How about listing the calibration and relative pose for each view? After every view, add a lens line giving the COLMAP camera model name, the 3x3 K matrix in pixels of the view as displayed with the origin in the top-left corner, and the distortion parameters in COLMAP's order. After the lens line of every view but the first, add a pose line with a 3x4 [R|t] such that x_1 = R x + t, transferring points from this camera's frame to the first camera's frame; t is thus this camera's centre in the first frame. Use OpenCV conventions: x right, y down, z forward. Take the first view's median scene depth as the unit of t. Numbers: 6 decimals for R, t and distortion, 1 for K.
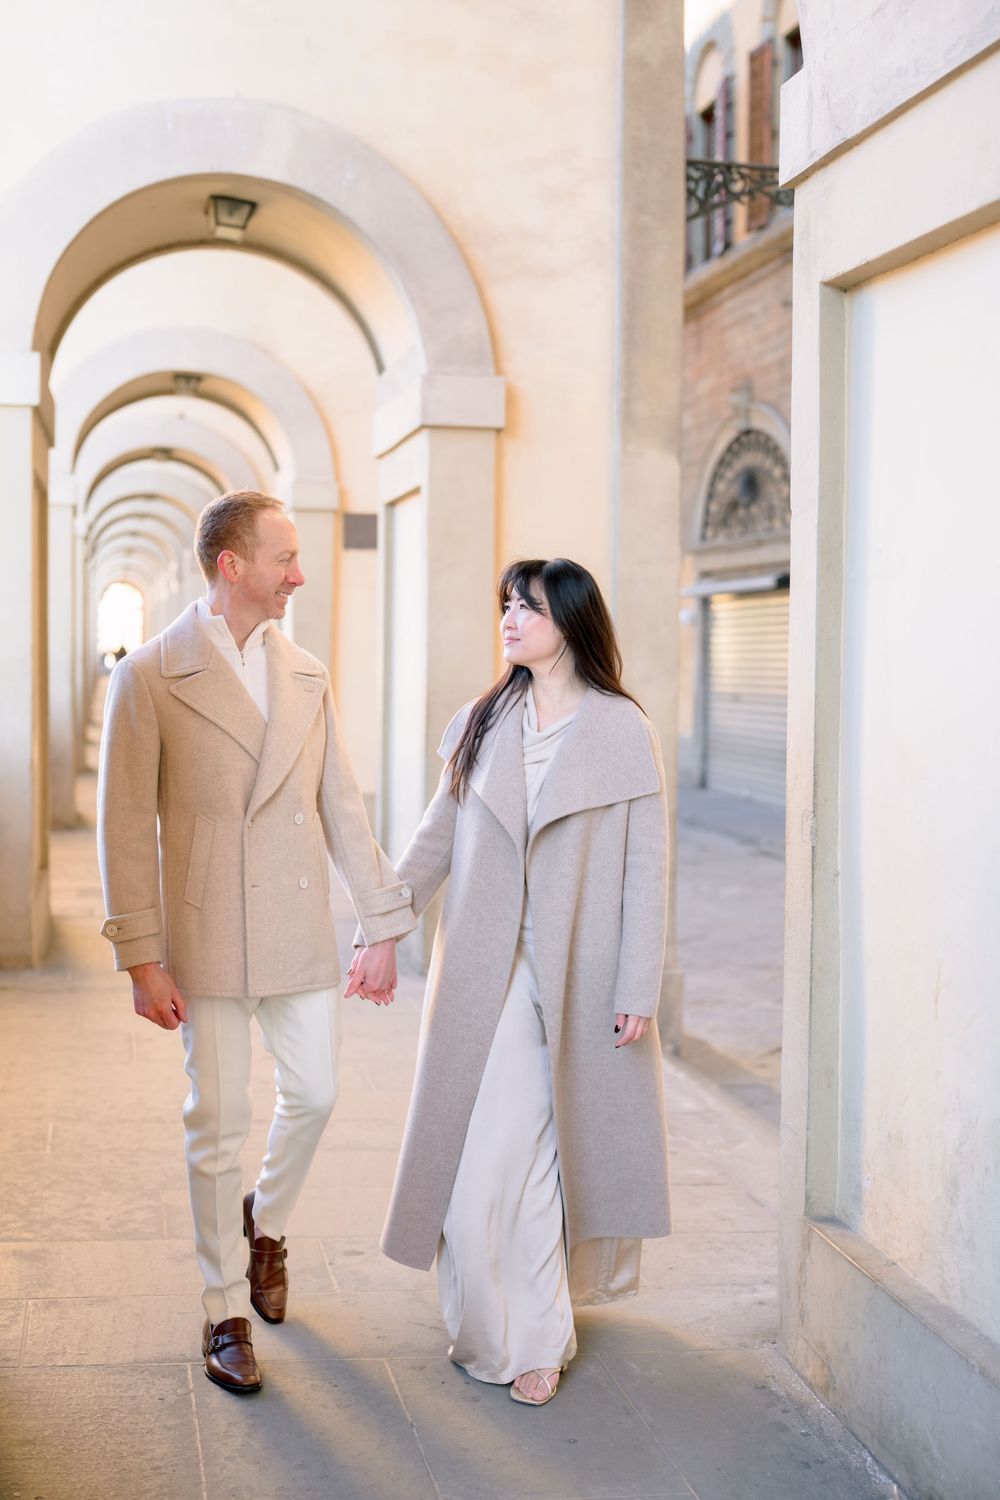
lens RADIAL K [[1814.0, 0, 509.9], [0, 1814.0, 740.0], [0, 0, 1]] dist [-0.018354, 0.000000]
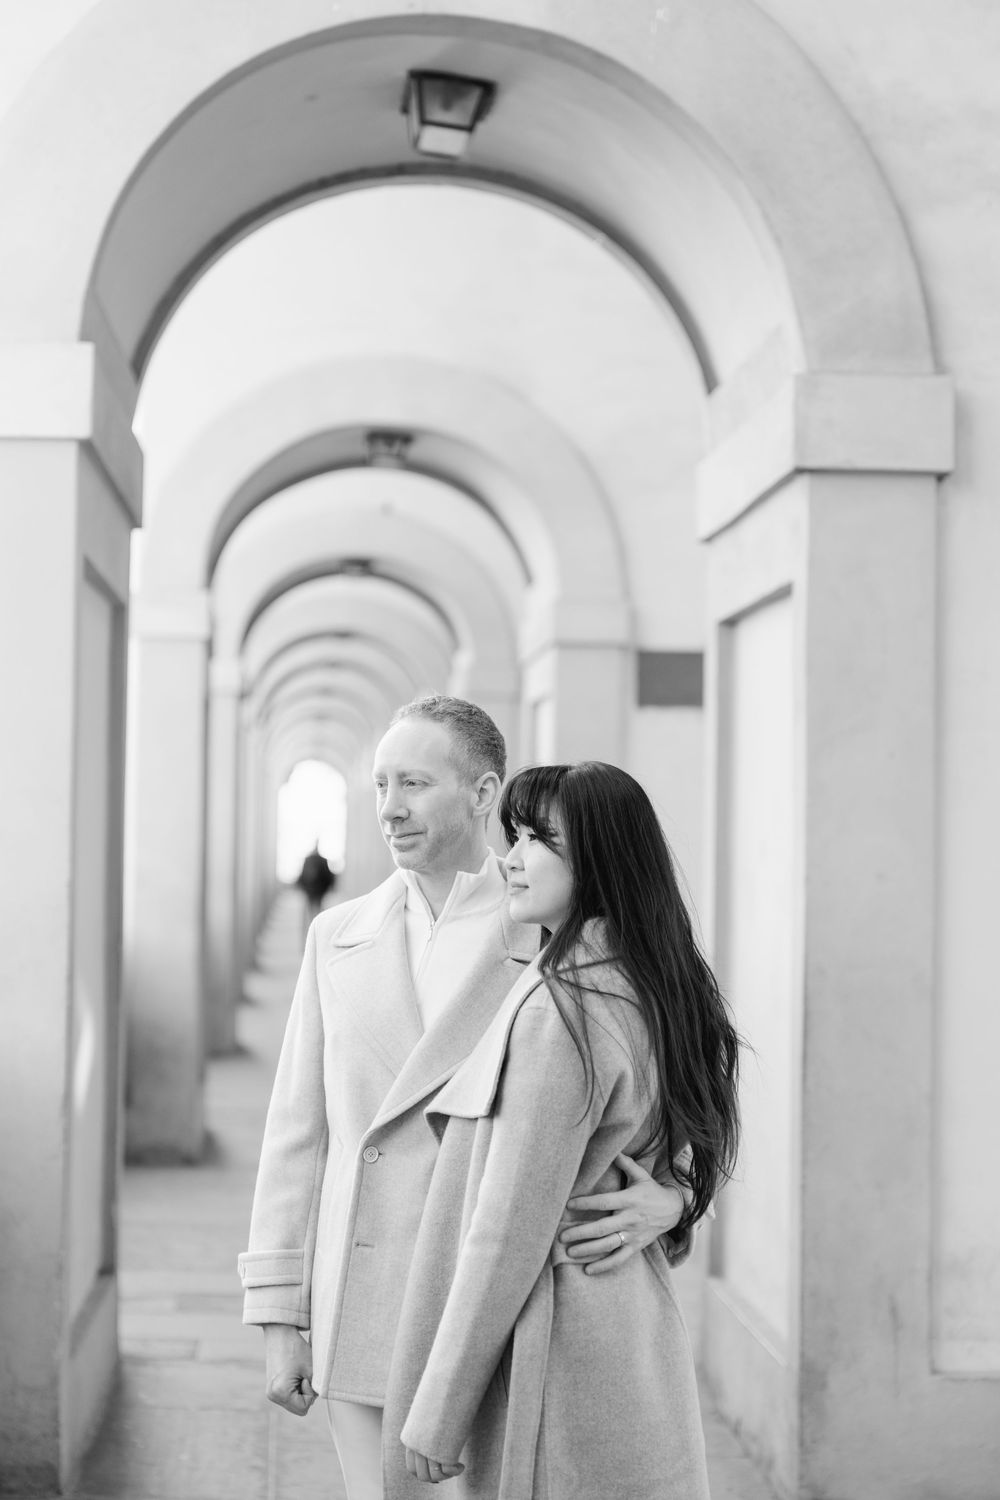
lens RADIAL K [[2592.5, 0, 501.4], [0, 2592.5, 749.9], [0, 0, 1]] dist [0.001848, 0.000000]
pose [[0.990387, -0.003287, -0.138285, -0.026935], [-0.009270, 0.995893, -0.090064, -0.020197], [0.138013, 0.090480, 0.986289, 0.224512]]
